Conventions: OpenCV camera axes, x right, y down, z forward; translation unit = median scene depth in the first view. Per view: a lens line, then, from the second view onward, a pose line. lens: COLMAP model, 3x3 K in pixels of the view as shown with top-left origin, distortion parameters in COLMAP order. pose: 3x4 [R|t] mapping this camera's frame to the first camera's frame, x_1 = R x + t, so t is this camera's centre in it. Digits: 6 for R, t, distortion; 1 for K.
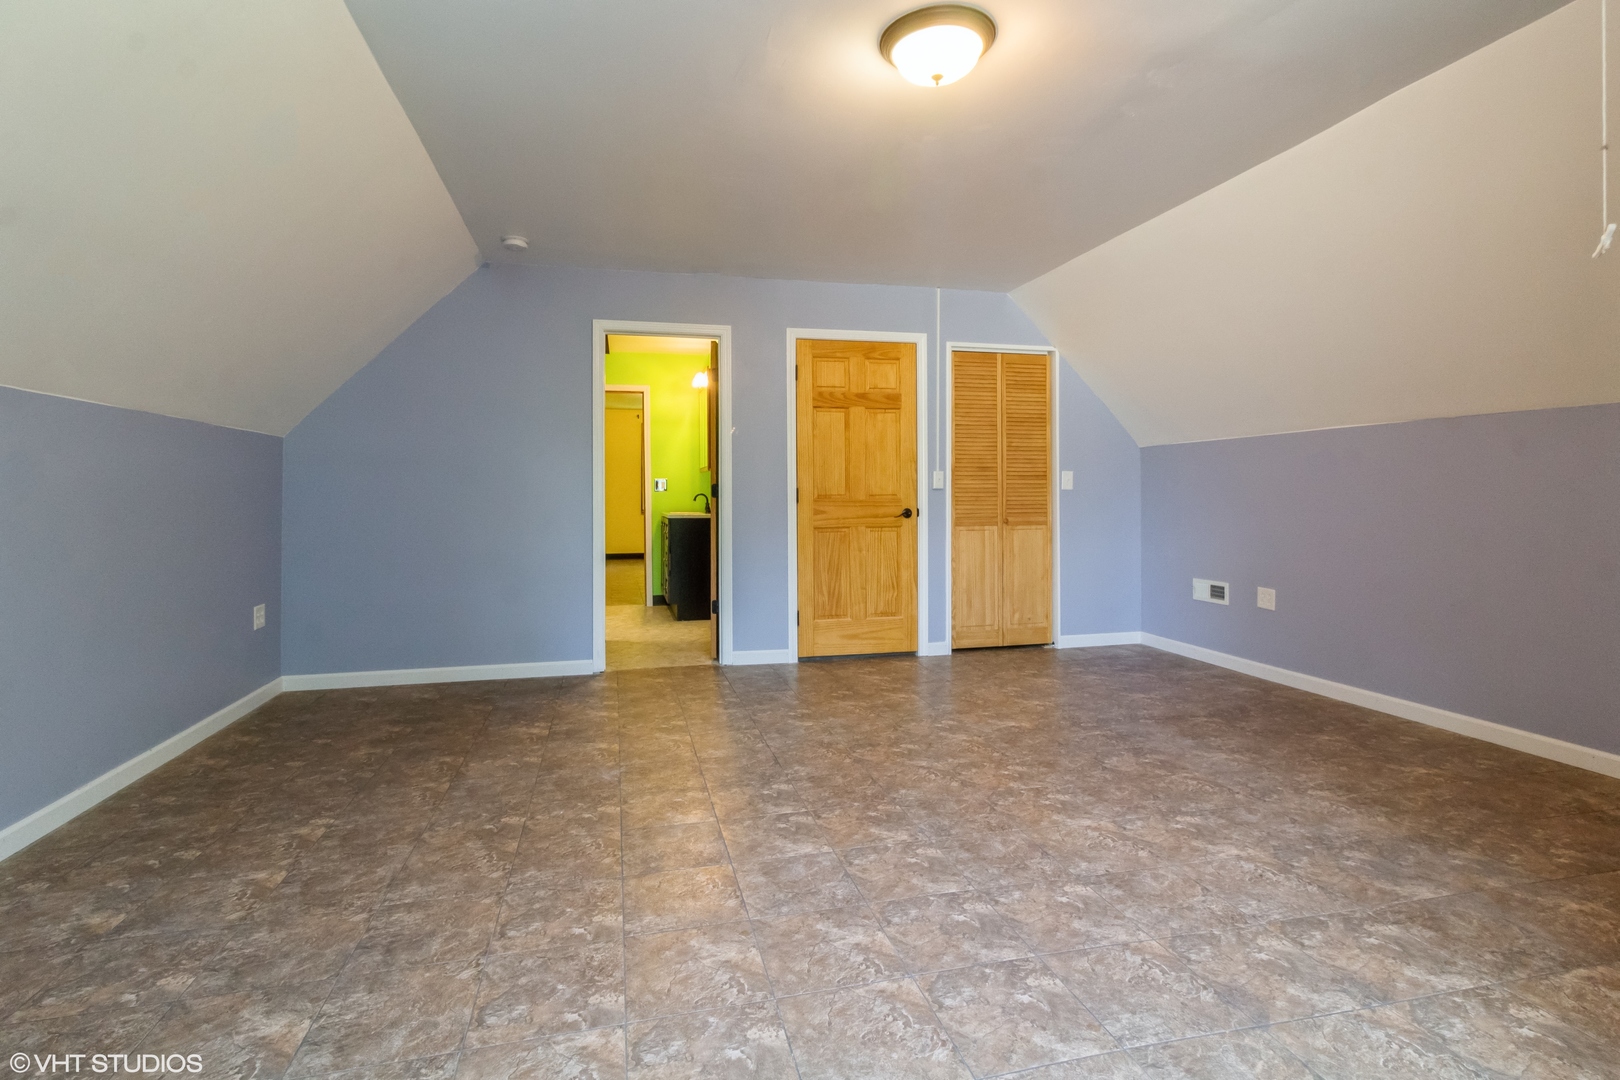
lens RADIAL K [[776.9, 0, 811.4], [0, 776.9, 511.8], [0, 0, 1]] dist [0.002282, 0.000896]
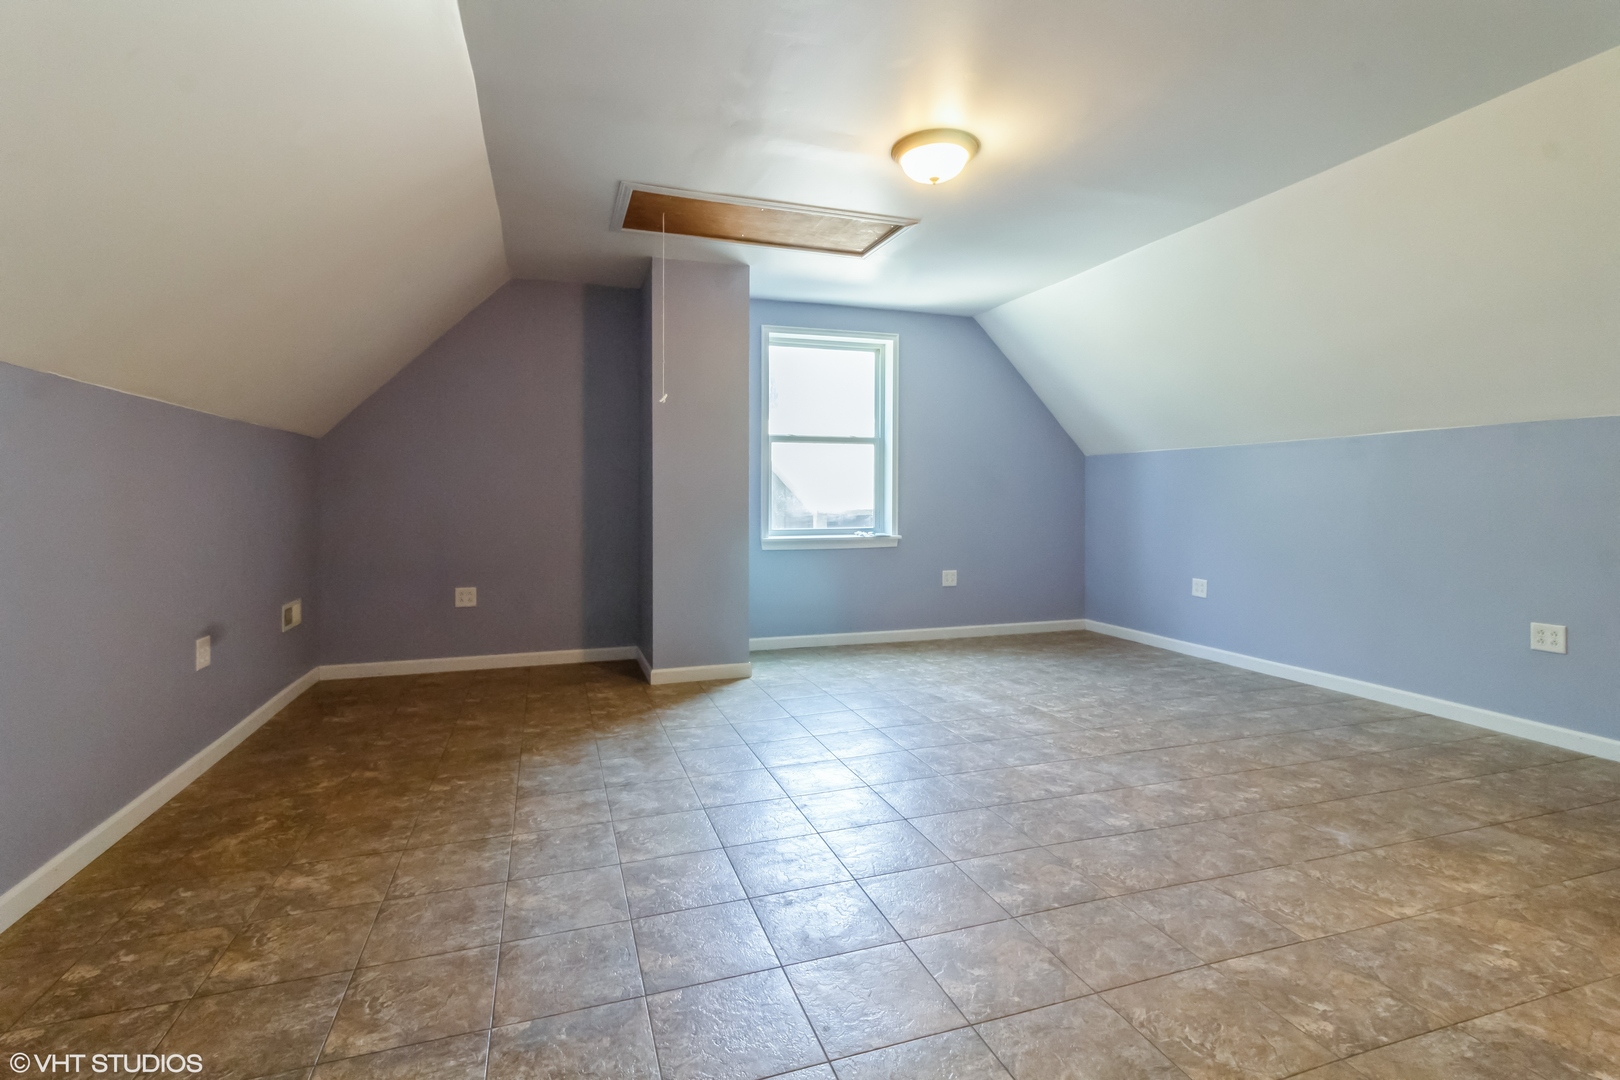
lens RADIAL K [[759.1, 0, 803.5], [0, 759.1, 522.8], [0, 0, 1]] dist [0.004621, 0.000646]
pose [[-0.997690, 0.006930, -0.067584, 0.424286], [0.003150, 0.998433, 0.055875, -0.048888], [0.067865, 0.055533, -0.996148, 2.031580]]
